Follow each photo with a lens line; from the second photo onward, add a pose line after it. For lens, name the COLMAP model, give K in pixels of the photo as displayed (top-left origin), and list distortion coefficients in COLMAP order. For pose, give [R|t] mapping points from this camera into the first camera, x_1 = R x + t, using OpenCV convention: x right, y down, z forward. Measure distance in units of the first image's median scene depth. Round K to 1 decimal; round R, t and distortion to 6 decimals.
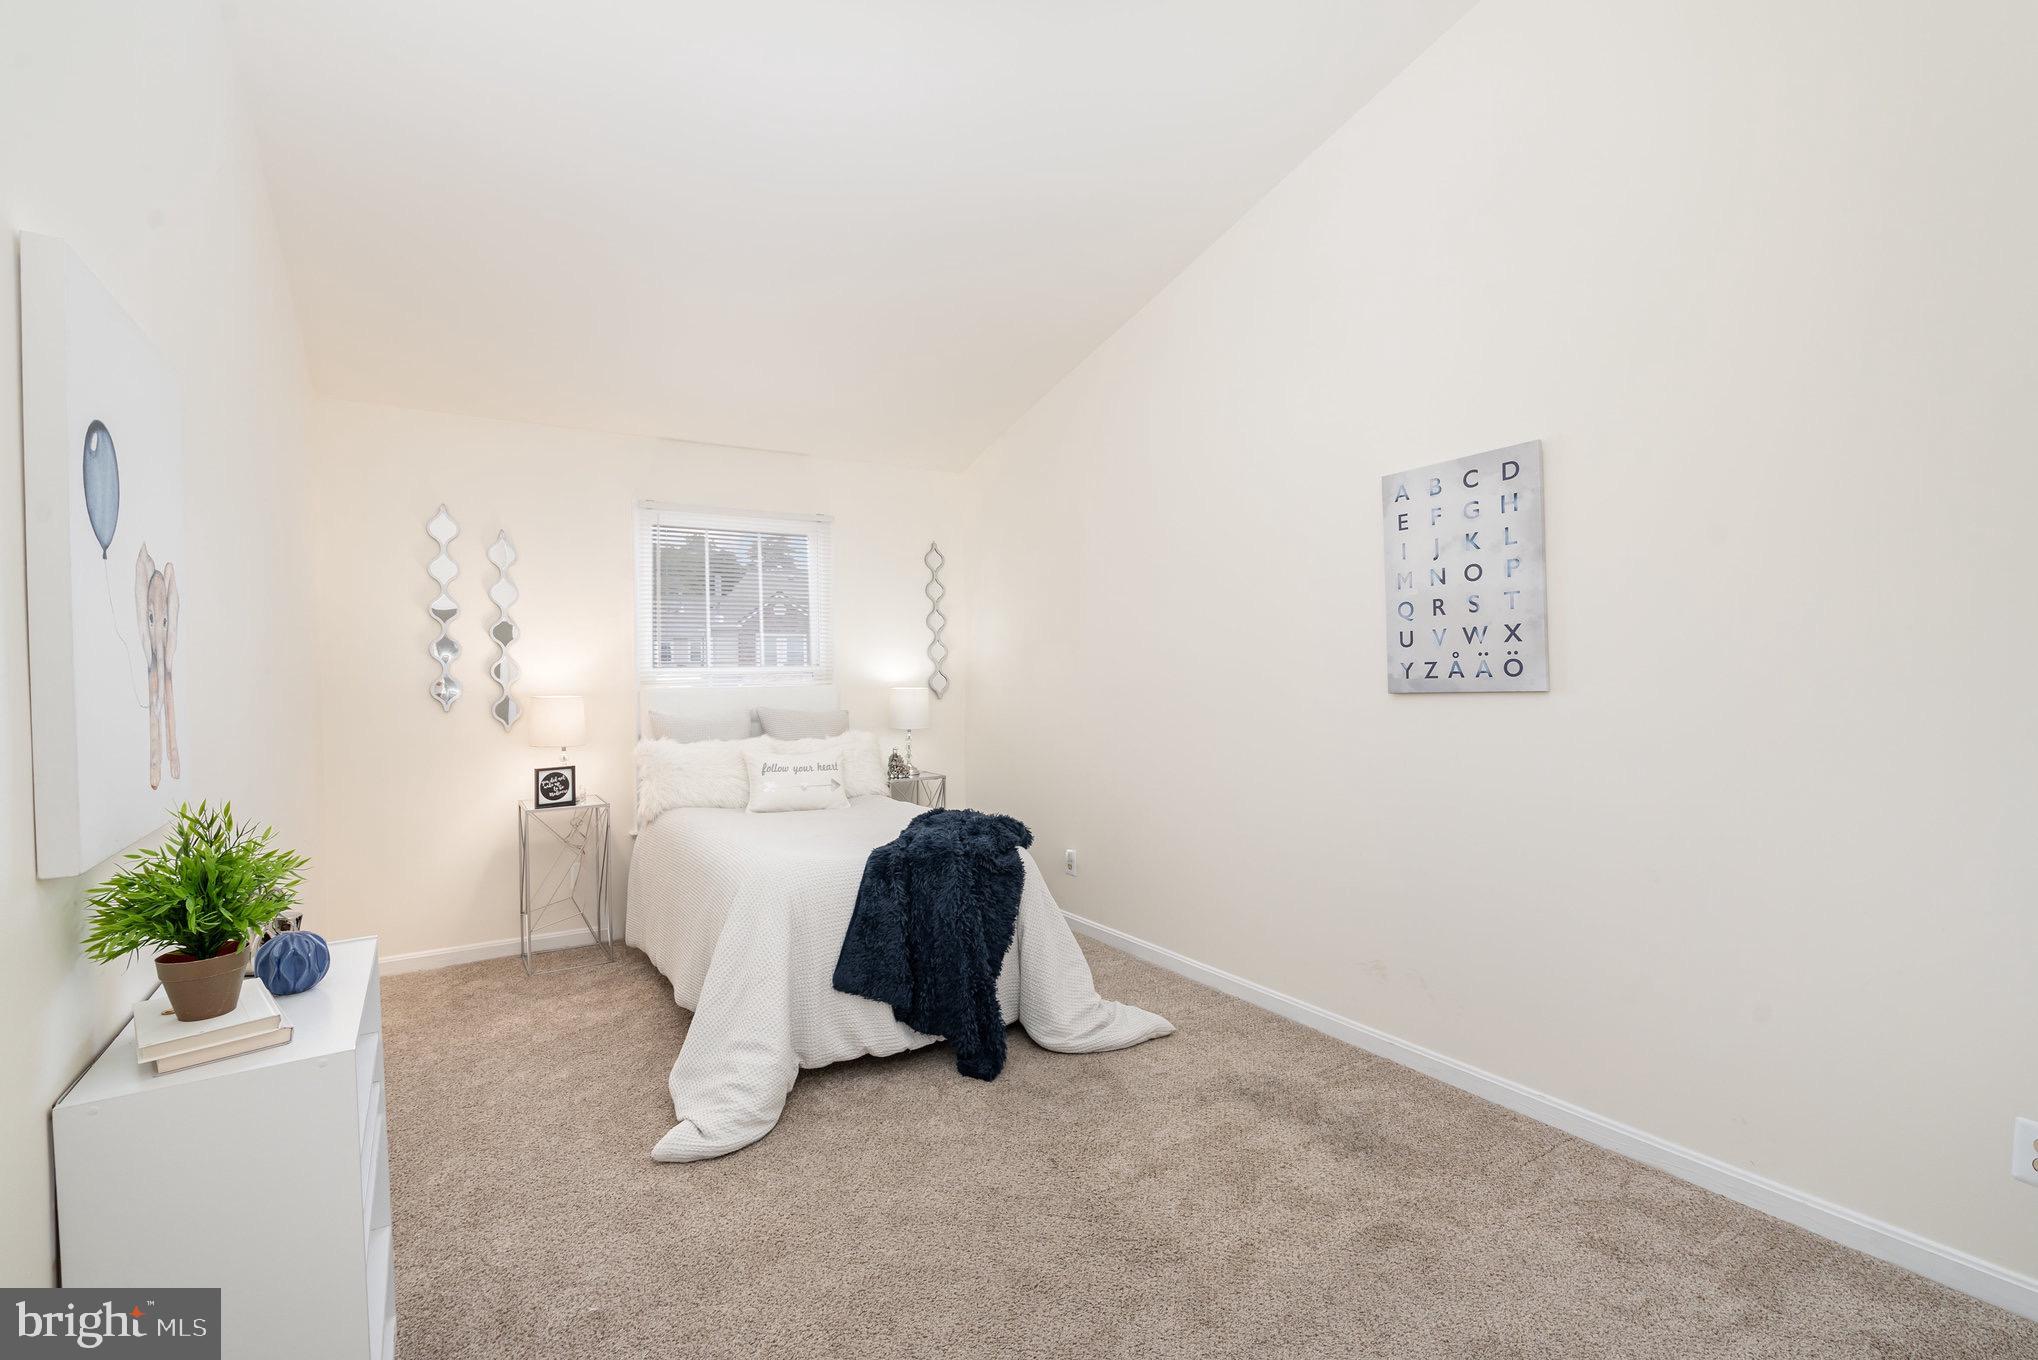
lens RADIAL K [[915.0, 0, 1023.7], [0, 915.0, 691.9], [0, 0, 1]] dist [-0.002958, 0.000535]
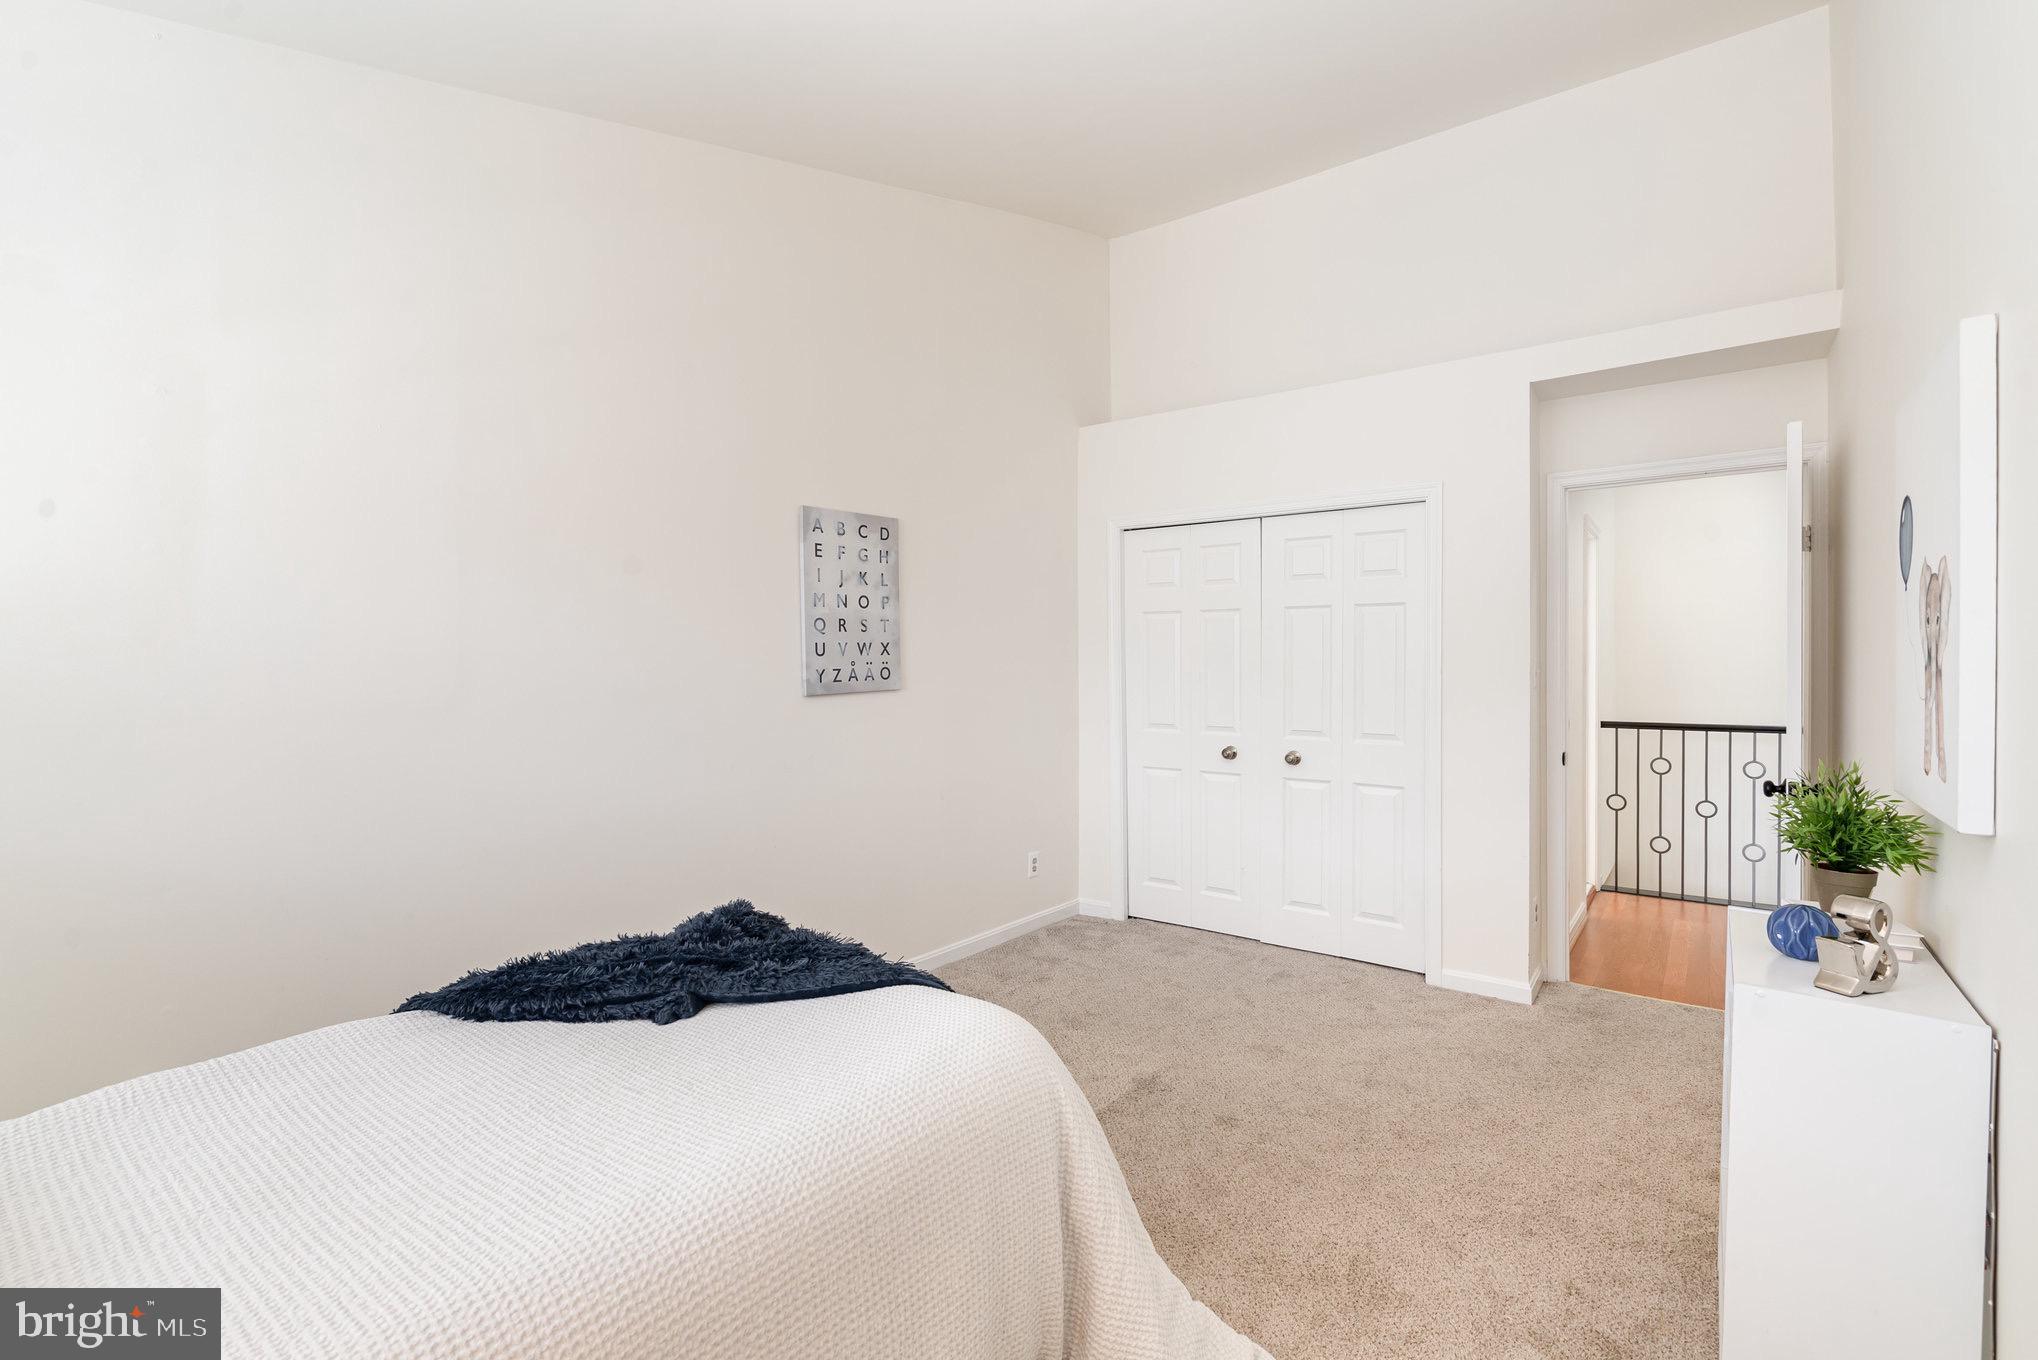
lens RADIAL K [[915.0, 0, 1020.8], [0, 915.0, 667.2], [0, 0, 1]] dist [-0.002958, 0.000535]
pose [[-0.352200, 0.008627, 0.935885, -0.832903], [0.031011, 0.999516, 0.002456, -0.031711], [-0.935411, 0.029888, -0.352297, 1.257421]]
